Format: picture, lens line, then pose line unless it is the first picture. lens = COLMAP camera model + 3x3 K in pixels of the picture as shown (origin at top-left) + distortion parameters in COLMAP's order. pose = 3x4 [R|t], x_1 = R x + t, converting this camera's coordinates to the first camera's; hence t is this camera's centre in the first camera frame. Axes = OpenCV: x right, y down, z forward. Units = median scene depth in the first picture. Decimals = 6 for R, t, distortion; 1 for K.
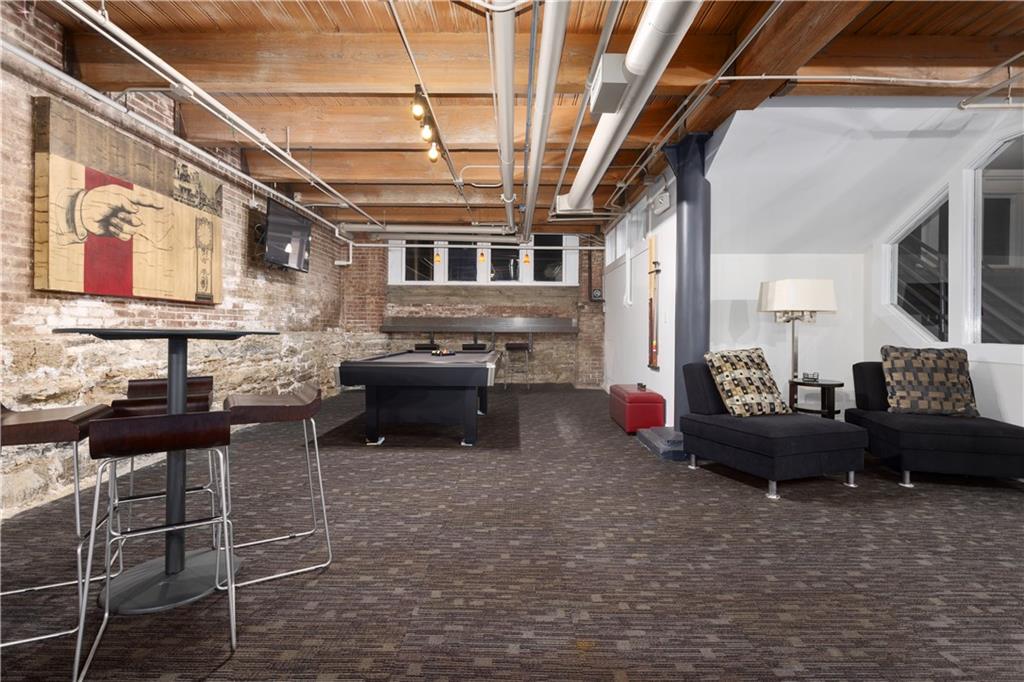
lens RADIAL K [[489.9, 0, 507.3], [0, 489.9, 334.3], [0, 0, 1]] dist [-0.003696, -0.000694]
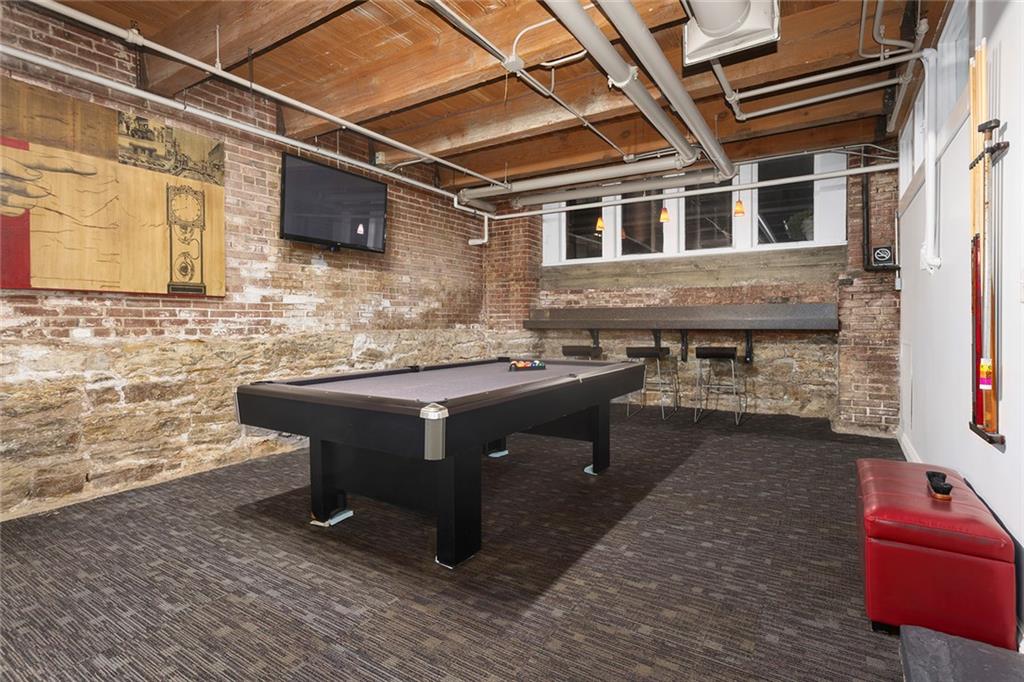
lens RADIAL K [[489.9, 0, 515.9], [0, 489.9, 331.4], [0, 0, 1]] dist [-0.003696, -0.000694]
pose [[0.843195, 0.001454, -0.537606, 0.140569], [0.002656, 0.999973, 0.006870, -0.006479], [0.537601, -0.007221, 0.843168, 0.365310]]
